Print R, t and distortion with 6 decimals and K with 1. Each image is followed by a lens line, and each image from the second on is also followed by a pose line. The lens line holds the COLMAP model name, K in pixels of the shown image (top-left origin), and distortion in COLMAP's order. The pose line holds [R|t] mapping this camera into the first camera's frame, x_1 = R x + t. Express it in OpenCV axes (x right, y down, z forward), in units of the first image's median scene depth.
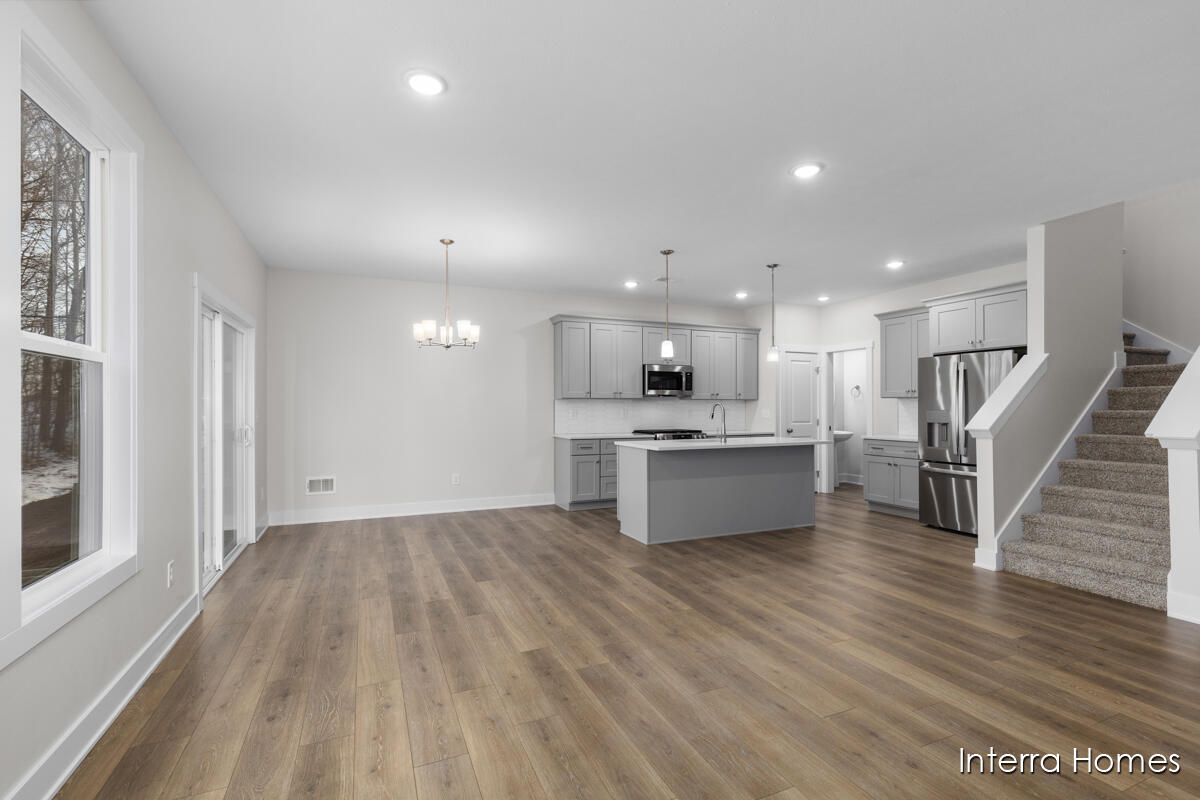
lens RADIAL K [[541.8, 0, 595.2], [0, 541.8, 409.1], [0, 0, 1]] dist [0.003134, -0.001173]
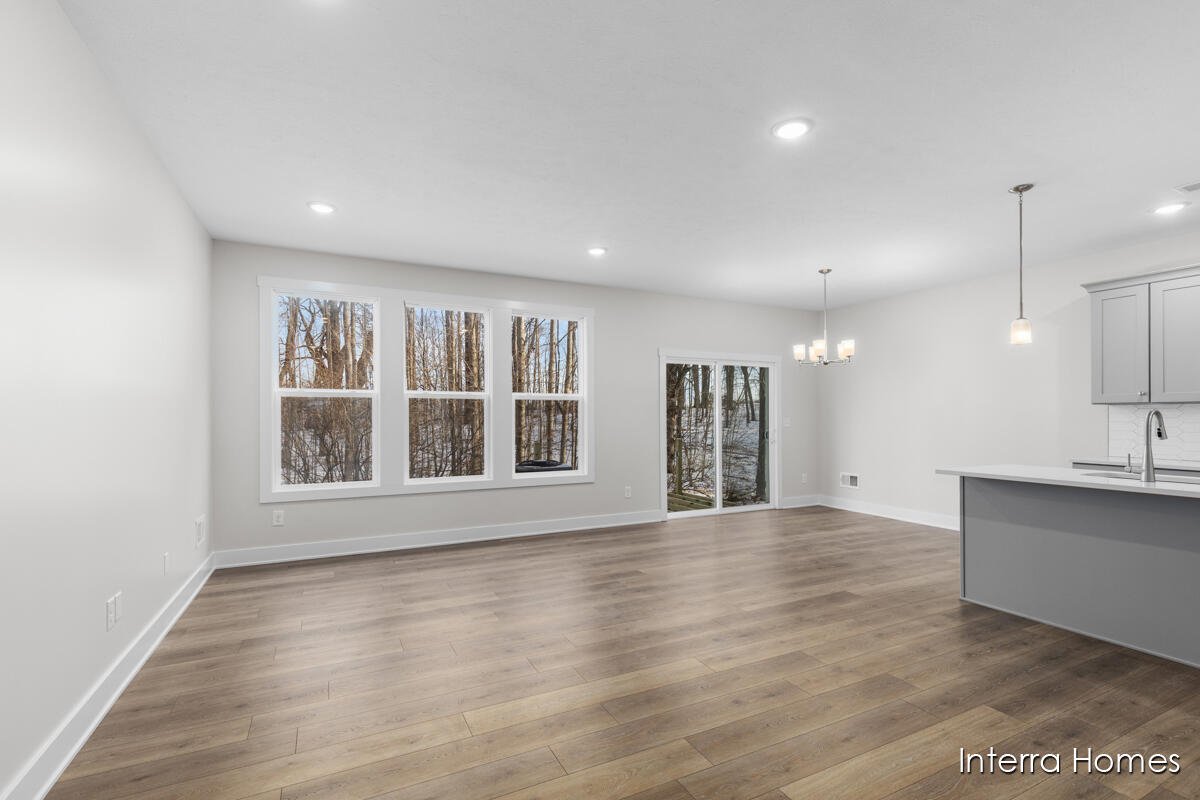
lens RADIAL K [[541.8, 0, 593.8], [0, 541.8, 416.0], [0, 0, 1]] dist [0.003134, -0.001173]
pose [[0.048684, 0.001362, -0.998813, 0.897736], [-0.003722, 0.999992, 0.001182, -0.003991], [0.998807, 0.003660, 0.048688, 0.490672]]
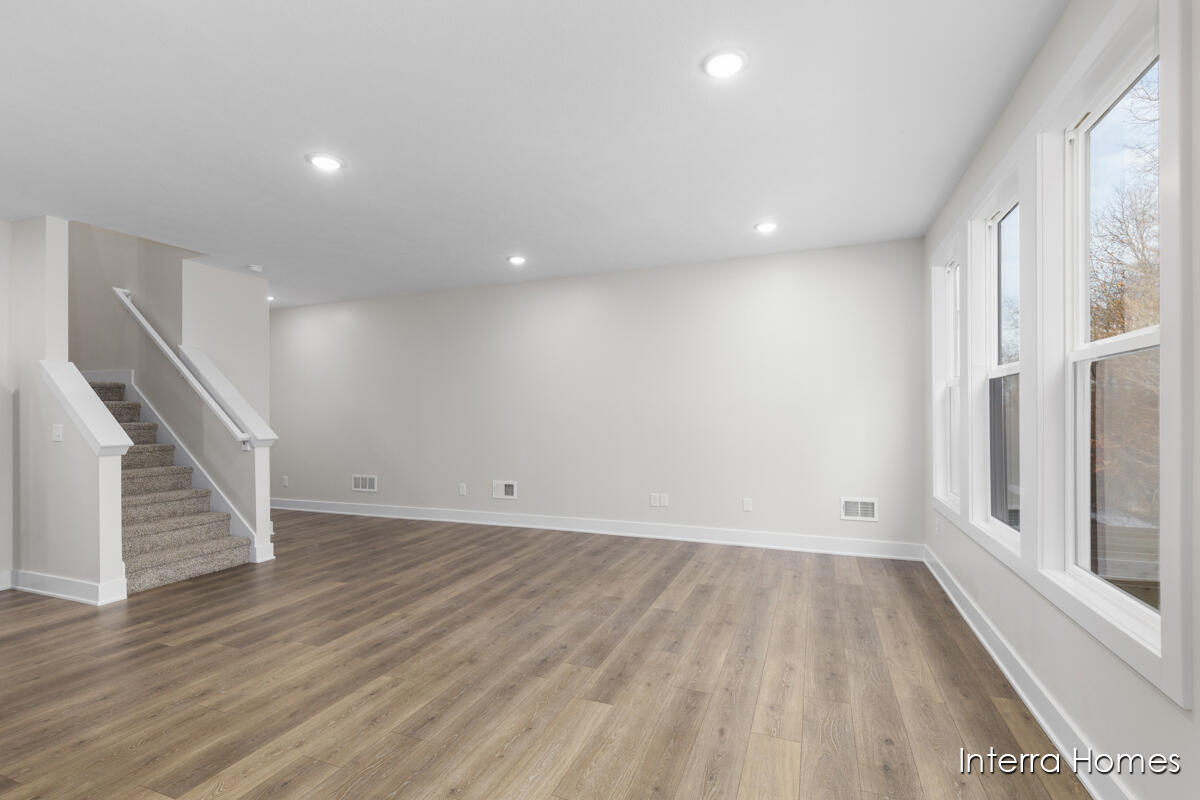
lens RADIAL K [[541.8, 0, 606.9], [0, 541.8, 421.8], [0, 0, 1]] dist [0.003134, -0.001173]
pose [[-0.716985, -0.001398, 0.697087, -0.445871], [0.012540, 0.999810, 0.014903, -0.003706], [-0.696976, 0.019426, -0.716832, 0.992817]]
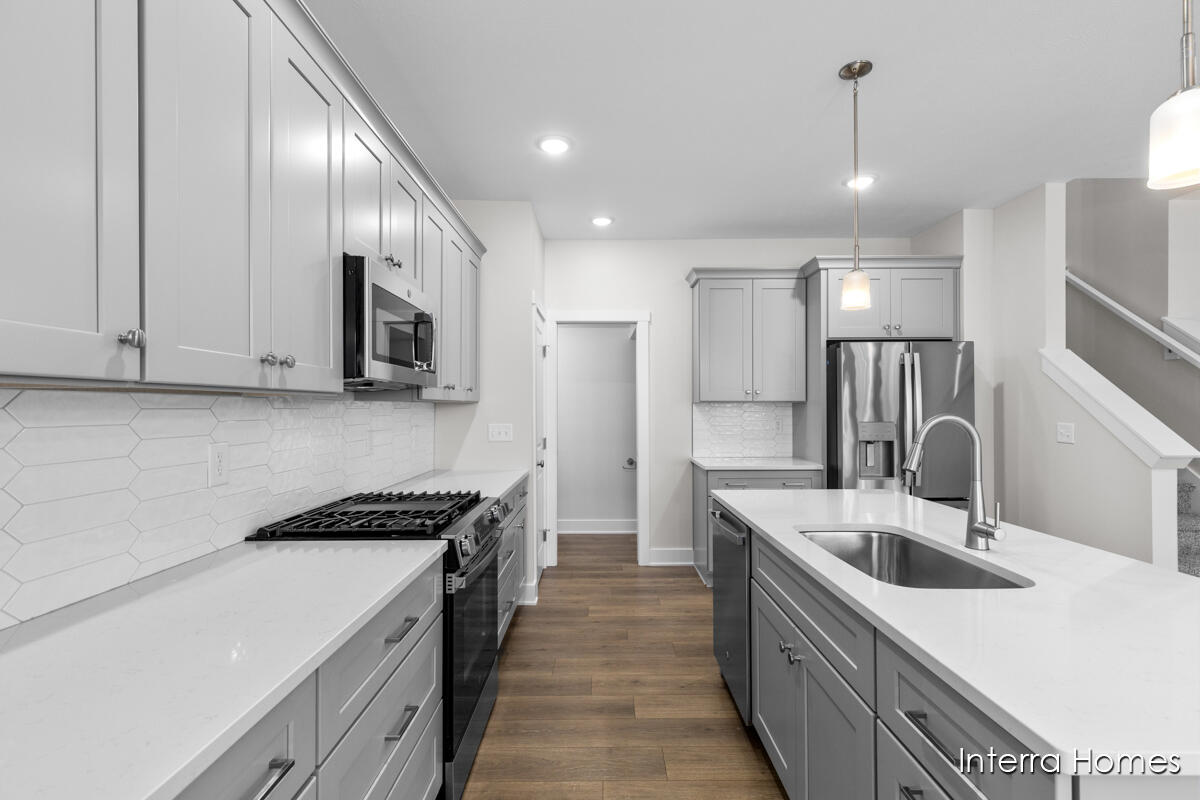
lens RADIAL K [[541.8, 0, 601.0], [0, 541.8, 407.5], [0, 0, 1]] dist [0.003134, -0.001173]
pose [[0.392777, 0.001586, 0.919632, -0.141564], [0.005644, 0.999976, -0.004135, -0.018186], [-0.919616, 0.006815, 0.392759, 1.265622]]
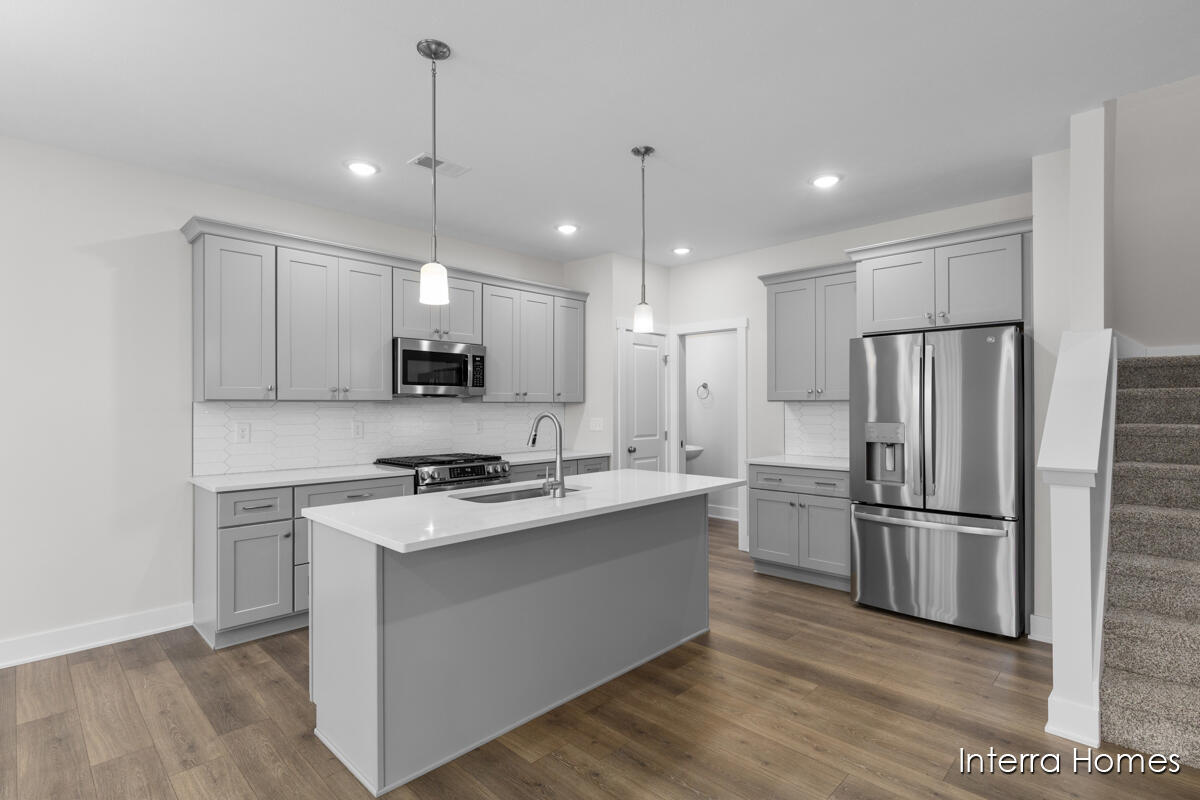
lens RADIAL K [[576.9, 0, 601.7], [0, 576.9, 402.0], [0, 0, 1]] dist [-0.004452, 0.001197]
pose [[0.922692, 0.002180, 0.385532, 0.092689], [0.002225, 0.999937, -0.010979, -0.018125], [-0.385531, 0.010988, 0.922629, 0.620558]]
